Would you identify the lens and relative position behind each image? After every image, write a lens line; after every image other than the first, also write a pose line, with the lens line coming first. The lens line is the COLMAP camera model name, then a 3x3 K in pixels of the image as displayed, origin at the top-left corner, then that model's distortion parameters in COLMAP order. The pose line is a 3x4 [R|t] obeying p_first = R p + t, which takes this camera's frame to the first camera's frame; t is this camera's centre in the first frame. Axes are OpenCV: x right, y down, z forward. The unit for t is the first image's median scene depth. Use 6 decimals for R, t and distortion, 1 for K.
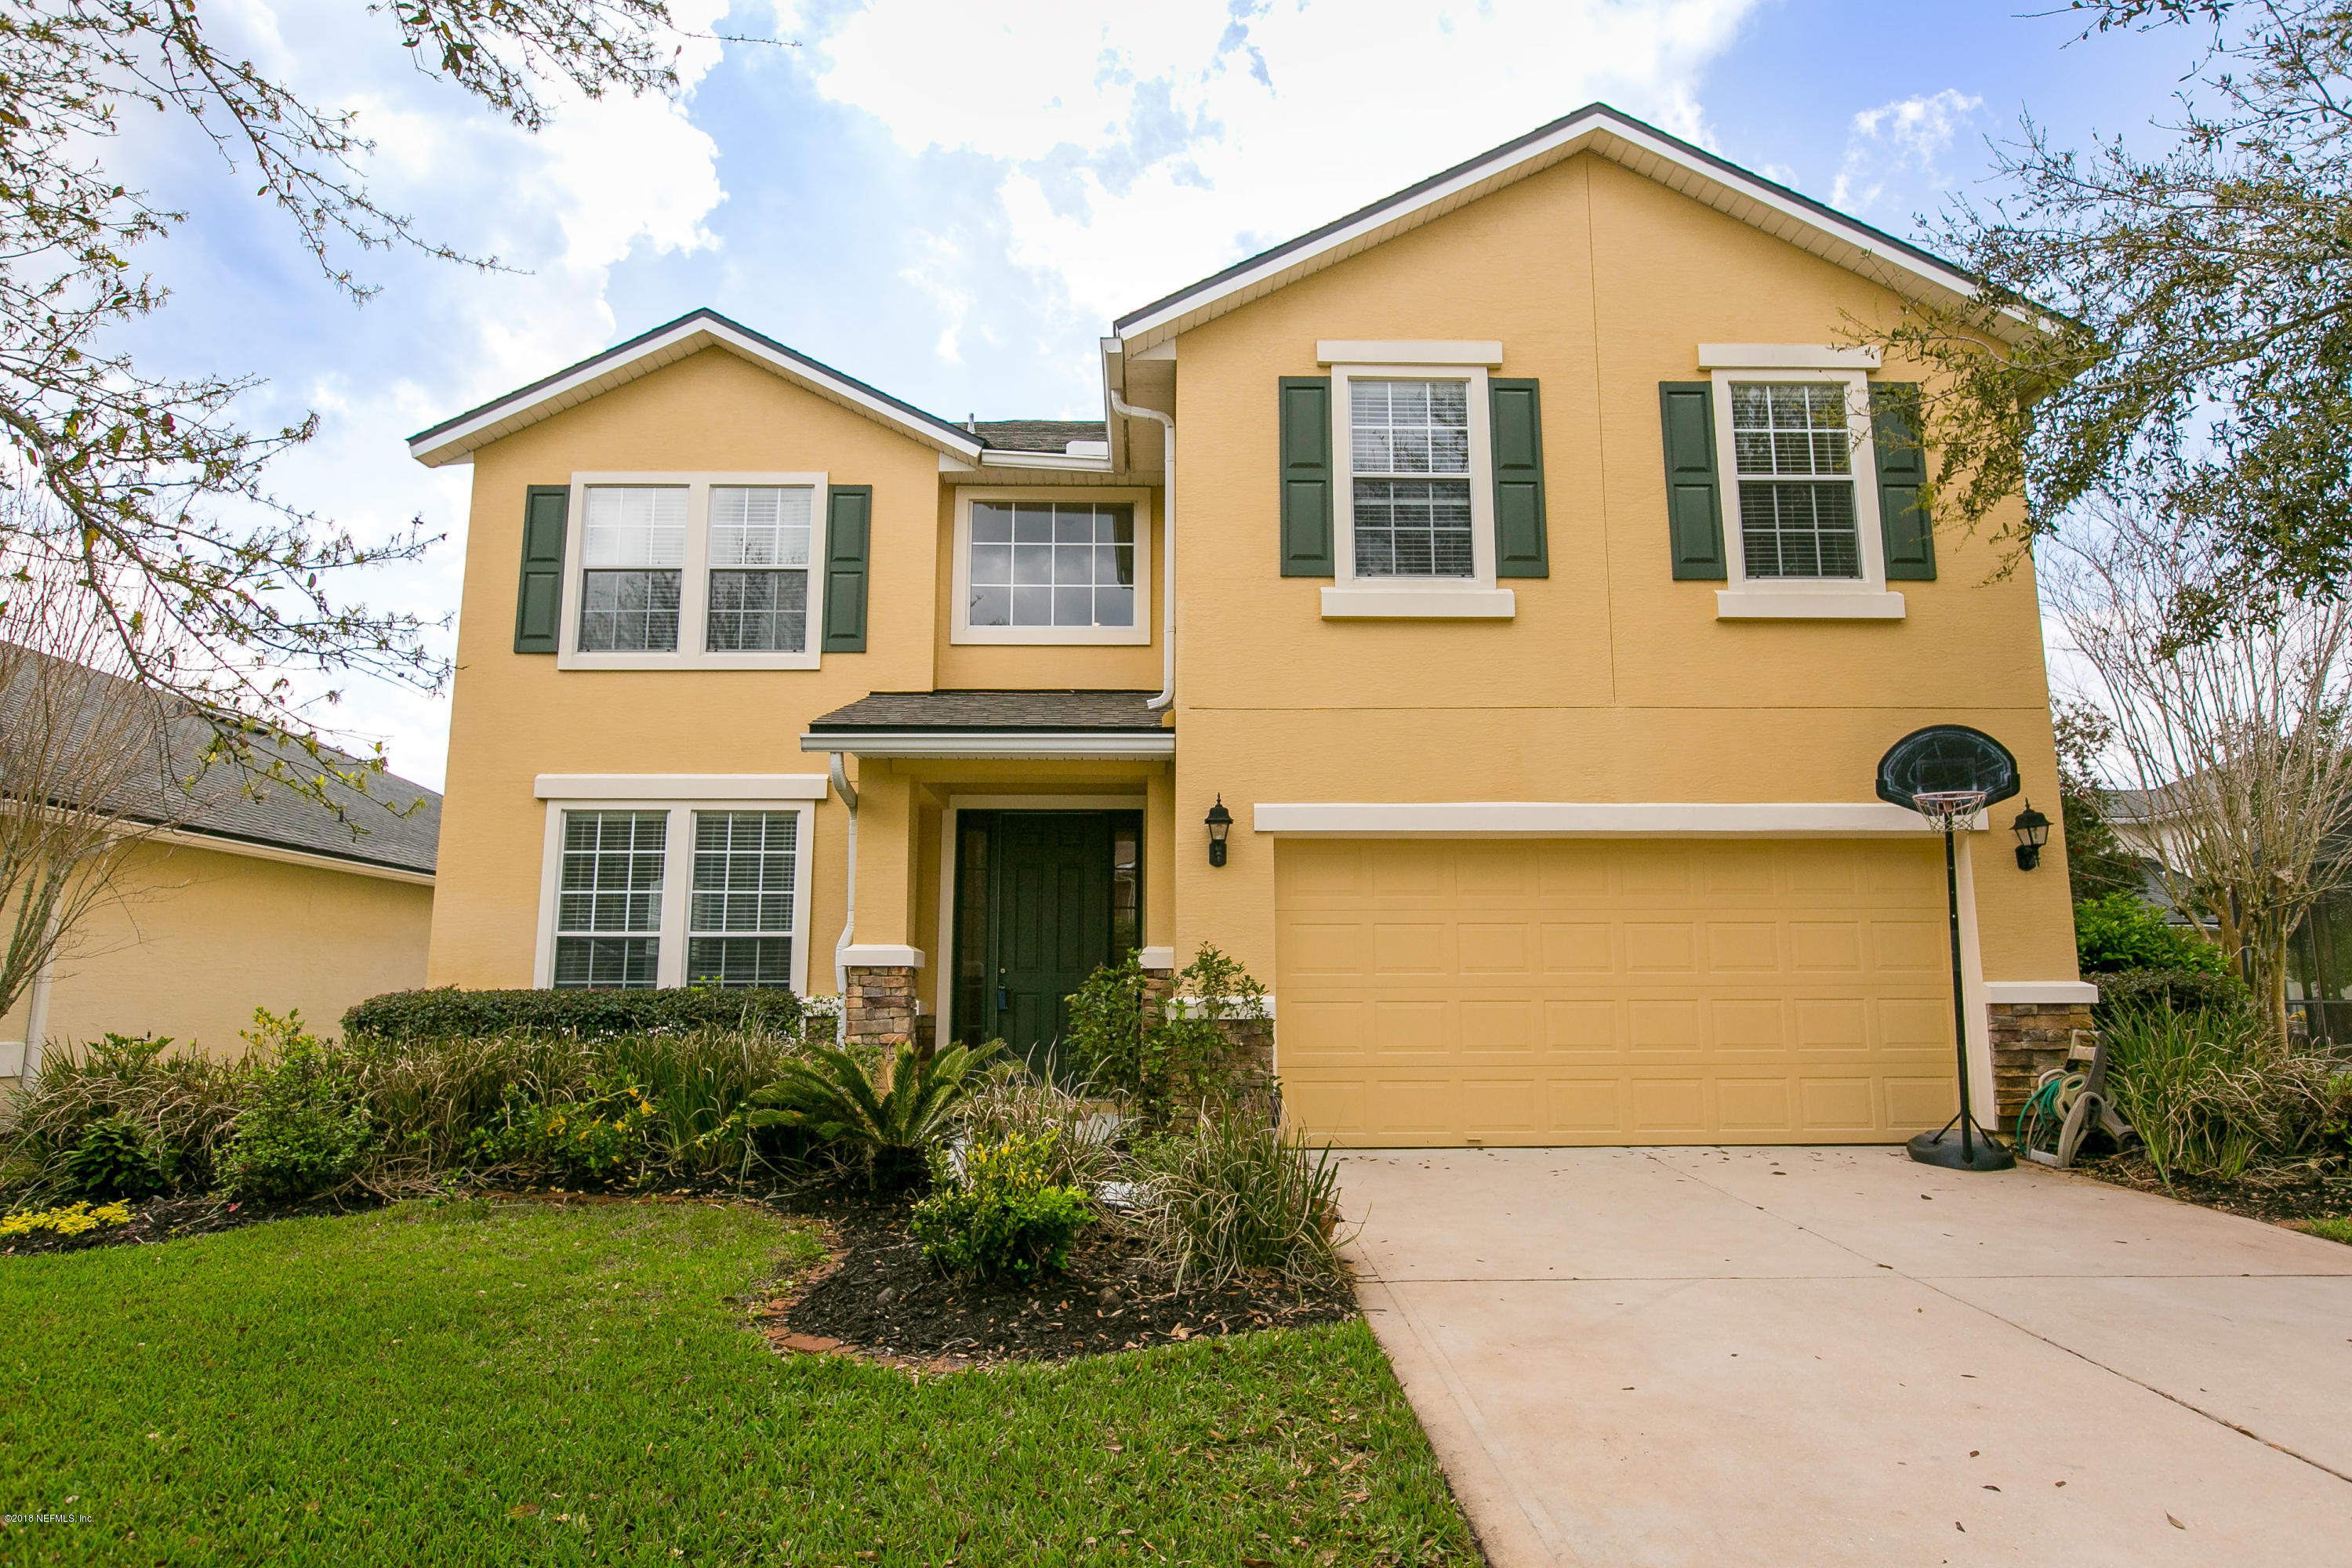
lens RADIAL K [[1077.5, 0, 1176.0], [0, 1077.5, 784.0], [0, 0, 1]] dist [0.003841, 0.000150]
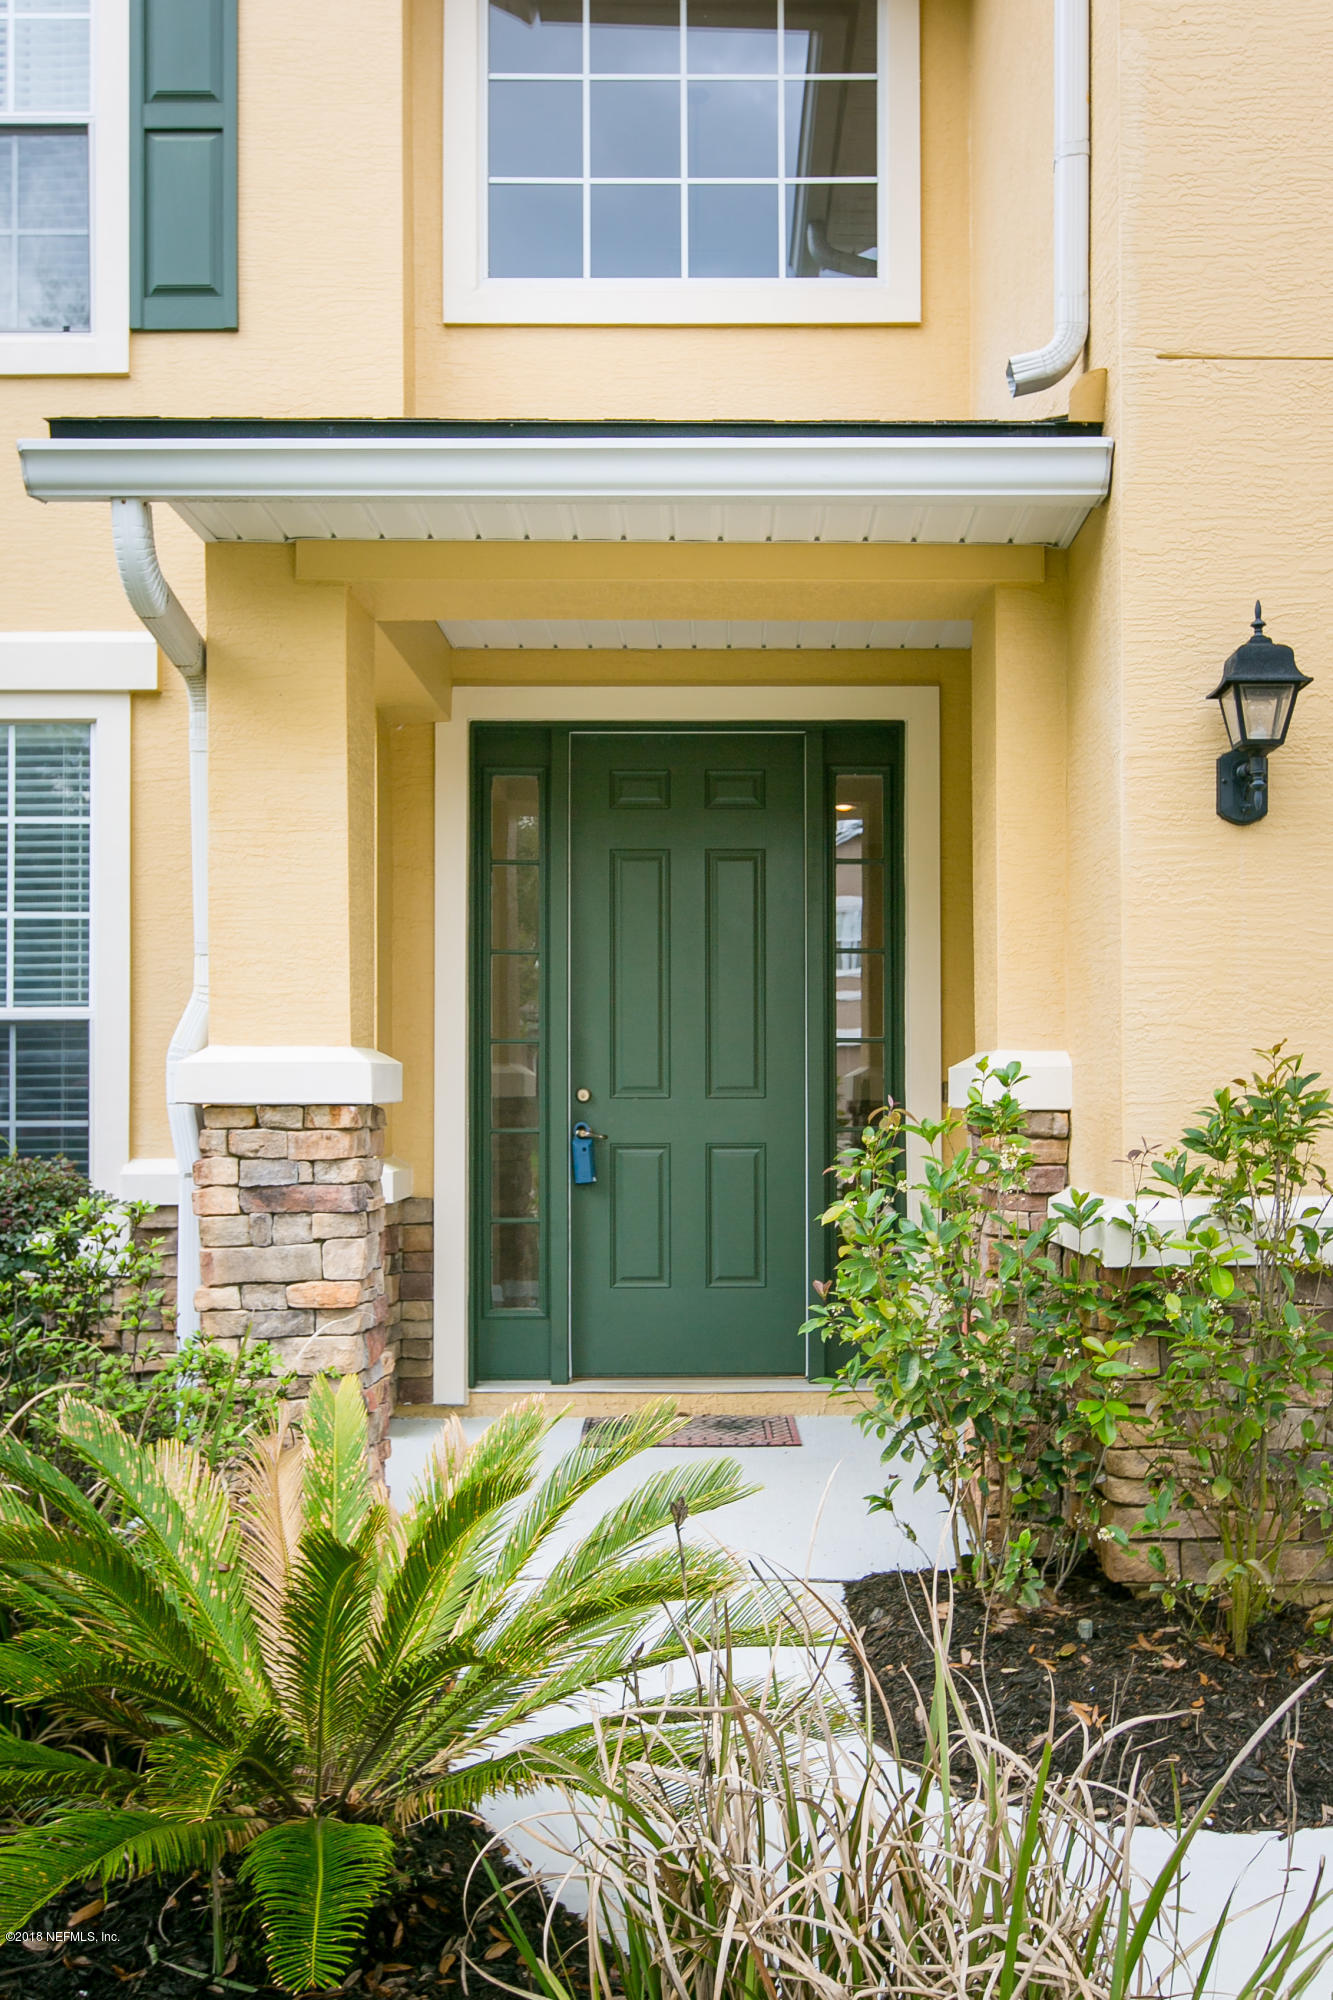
lens RADIAL K [[1720.7, 0, 724.3], [0, 1720.7, 965.9], [0, 0, 1]] dist [-0.000388, 0.137716]
pose [[0.998886, -0.001140, -0.047179, -0.092023], [0.006666, 0.993093, 0.117142, 0.052055], [0.046719, -0.117326, 0.991994, 0.413842]]
